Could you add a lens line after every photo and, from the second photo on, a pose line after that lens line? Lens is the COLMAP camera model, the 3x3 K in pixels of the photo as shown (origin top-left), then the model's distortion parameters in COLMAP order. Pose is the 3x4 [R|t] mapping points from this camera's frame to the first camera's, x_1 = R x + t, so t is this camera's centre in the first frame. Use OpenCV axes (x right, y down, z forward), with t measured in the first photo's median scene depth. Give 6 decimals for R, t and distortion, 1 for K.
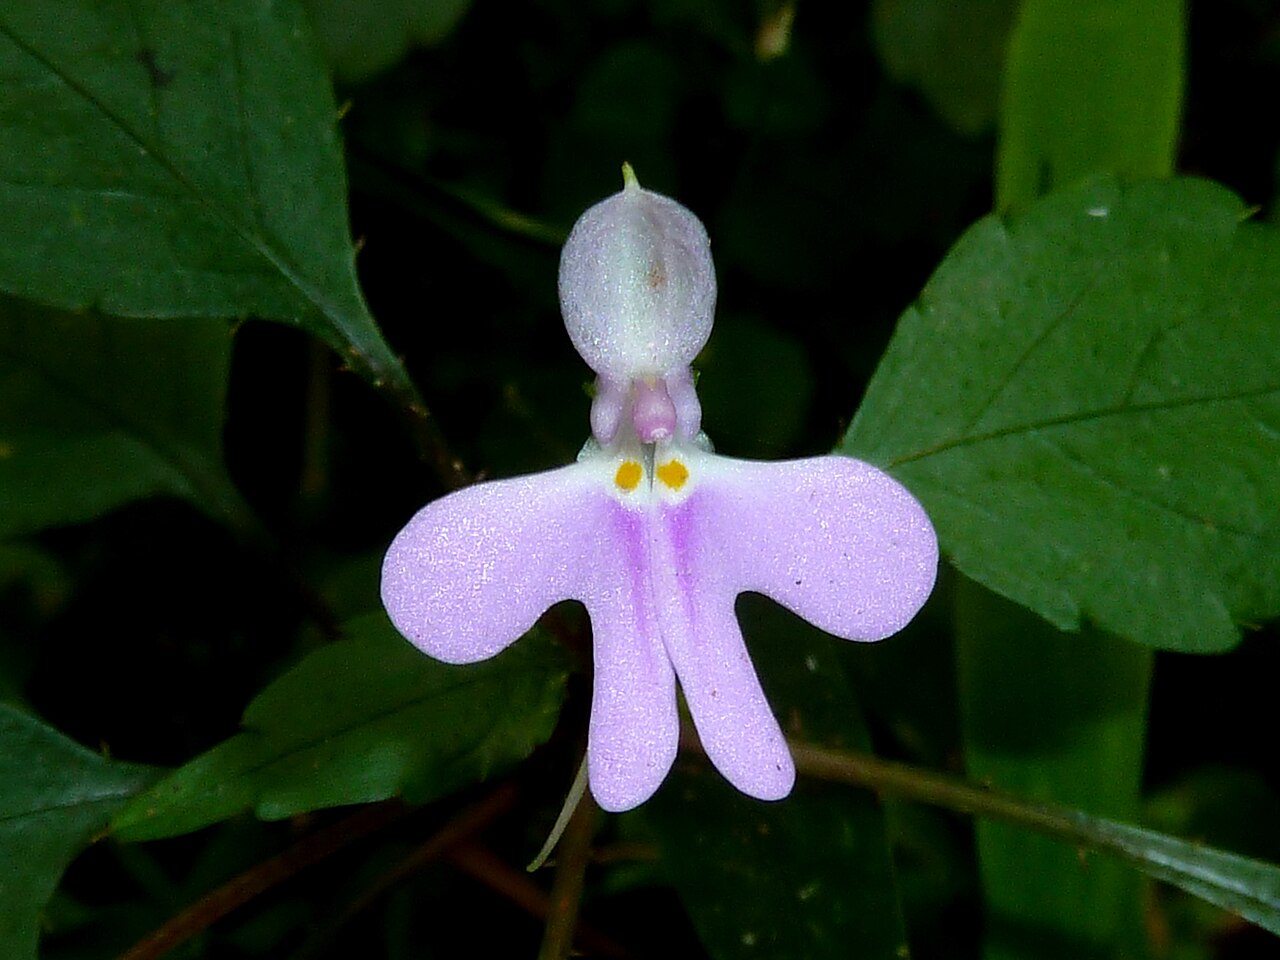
lens RADIAL K [[975.2, 0, 670.5], [0, 975.2, 480.6], [0, 0, 1]] dist [0.028696, 0.000848]
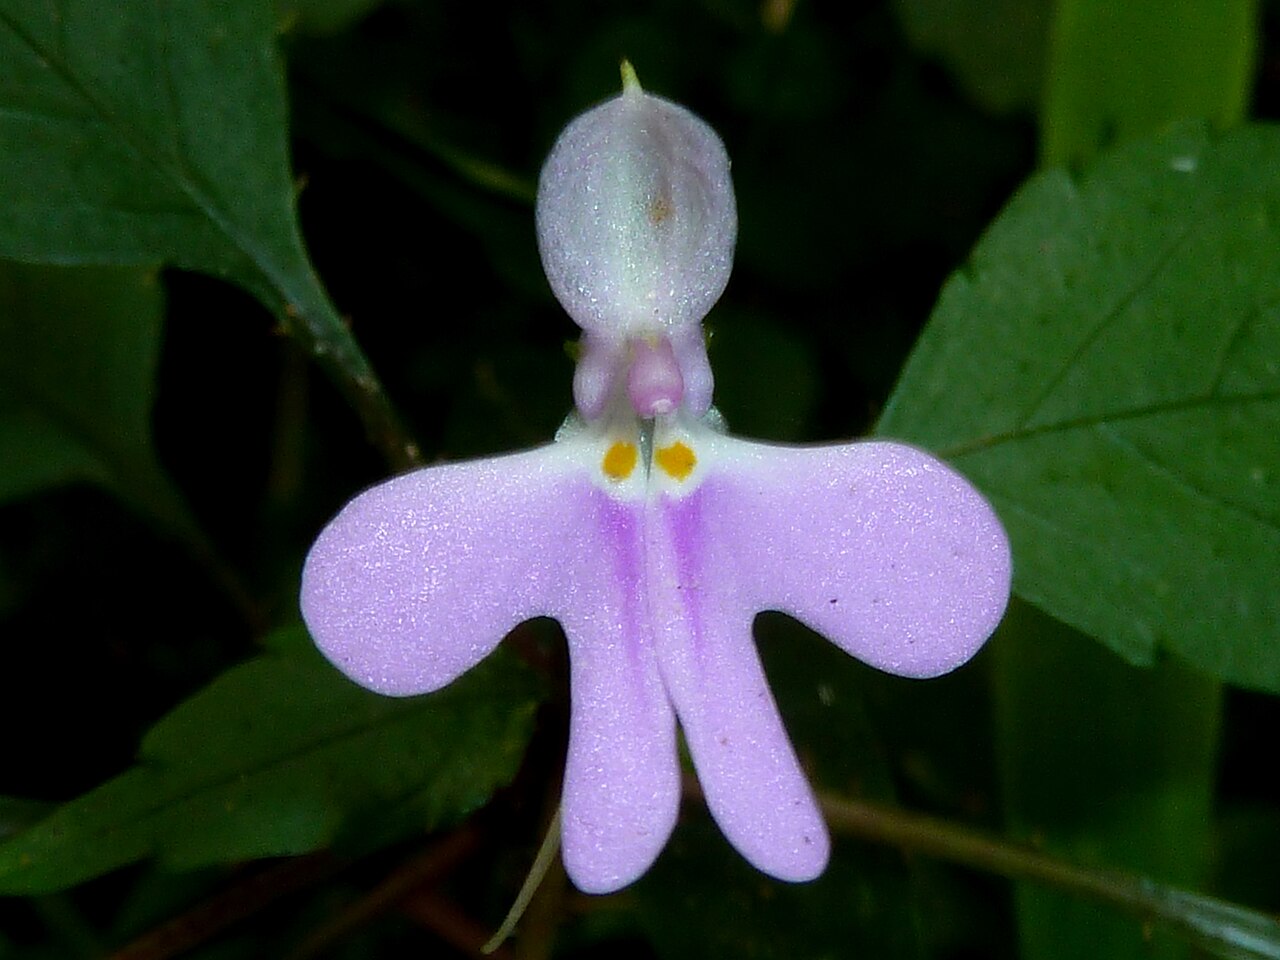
lens RADIAL K [[967.5, 0, 640.0], [0, 967.5, 480.0], [0, 0, 1]] dist [-0.001001, 0.000029]
pose [[0.999753, 0.020321, -0.009029, -0.018816], [-0.020457, 0.999675, -0.015238, 0.021505], [0.008717, 0.015419, 0.999843, 0.212909]]
